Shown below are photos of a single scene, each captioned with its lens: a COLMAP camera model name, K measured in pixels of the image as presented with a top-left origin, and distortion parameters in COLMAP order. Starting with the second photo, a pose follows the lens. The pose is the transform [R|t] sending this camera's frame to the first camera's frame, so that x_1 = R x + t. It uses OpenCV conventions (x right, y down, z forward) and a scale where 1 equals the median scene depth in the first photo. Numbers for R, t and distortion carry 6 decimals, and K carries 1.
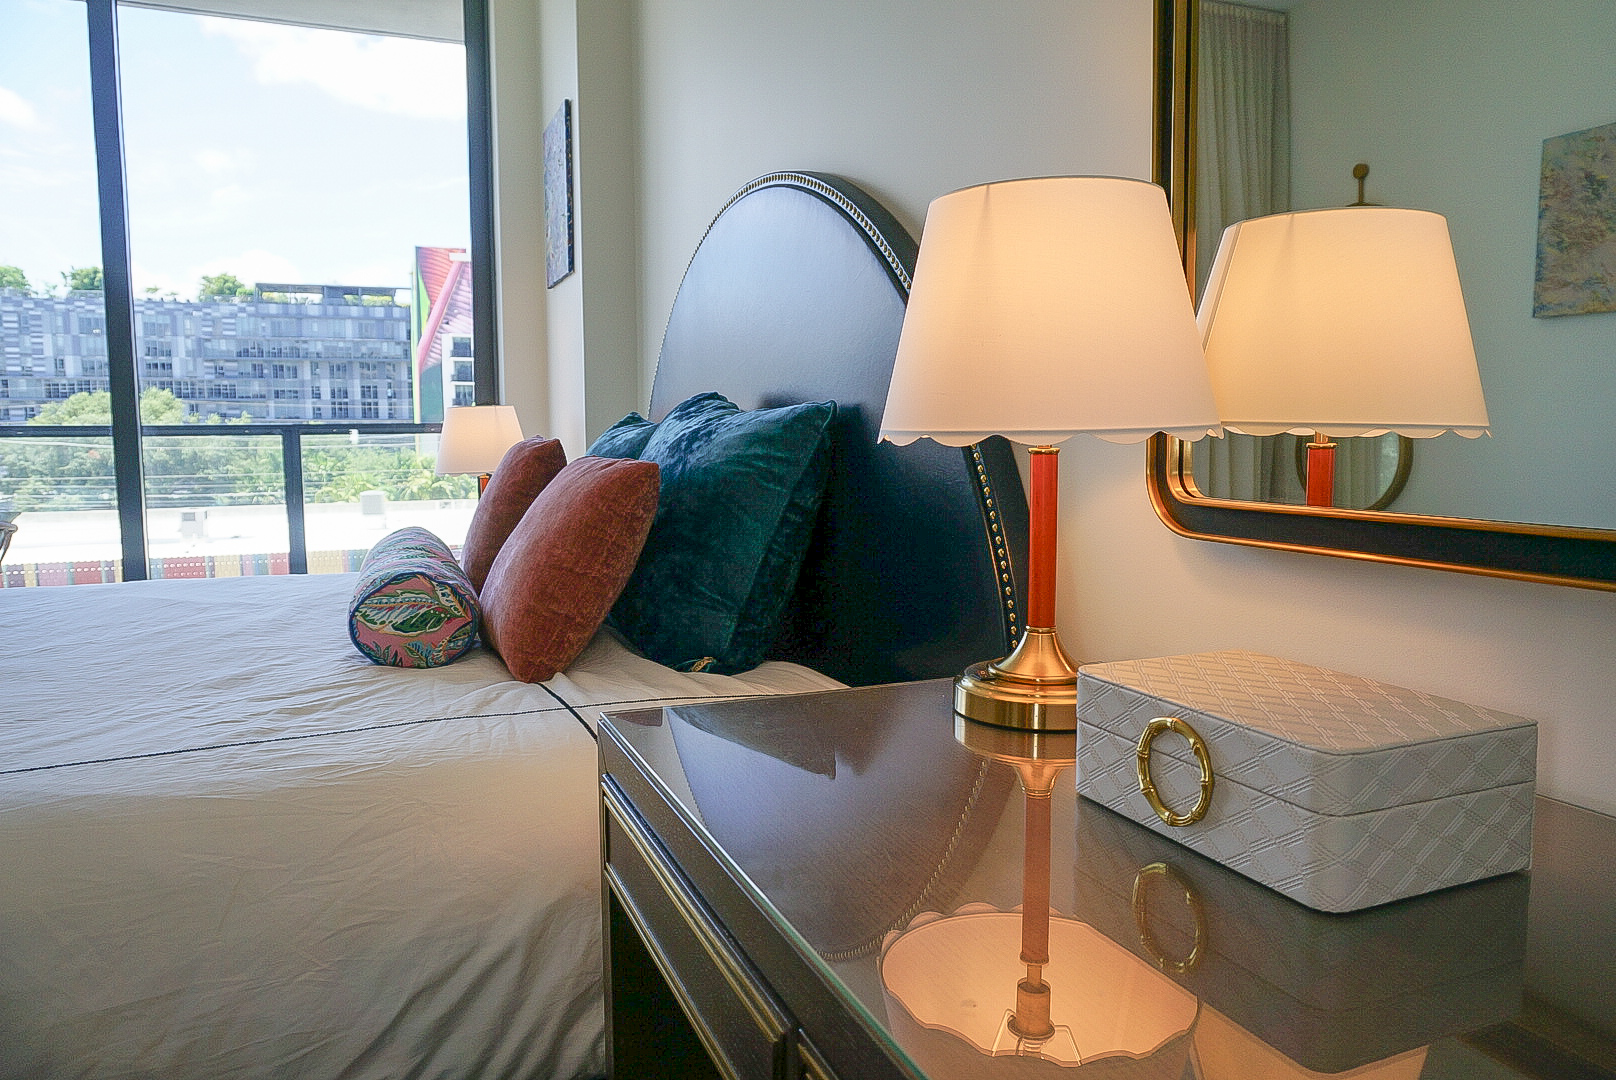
lens RADIAL K [[1094.9, 0, 808.0], [0, 1094.9, 540.0], [0, 0, 1]] dist [-0.041280, -0.000161]
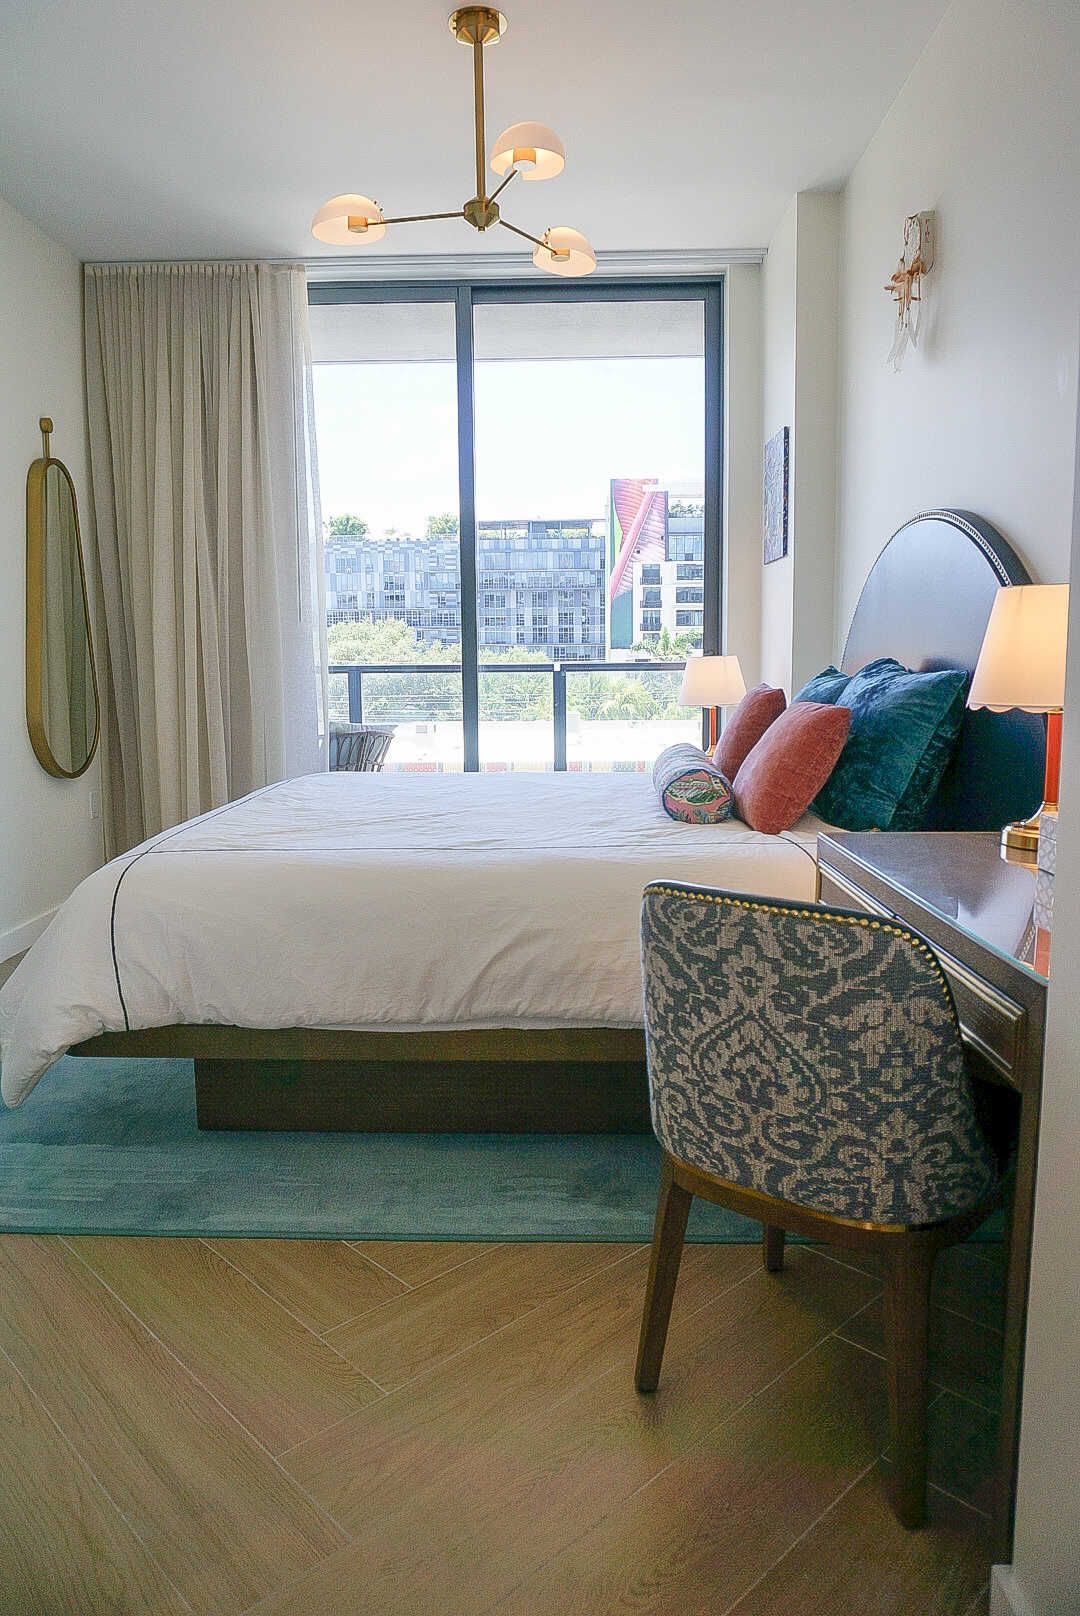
lens RADIAL K [[1094.9, 0, 502.2], [0, 1094.9, 773.2], [0, 0, 1]] dist [-0.041280, -0.000161]
pose [[0.906489, 0.043035, -0.420031, 0.041036], [-0.039222, 0.999073, 0.017716, 0.009537], [0.420404, 0.000415, 0.907337, -0.355701]]
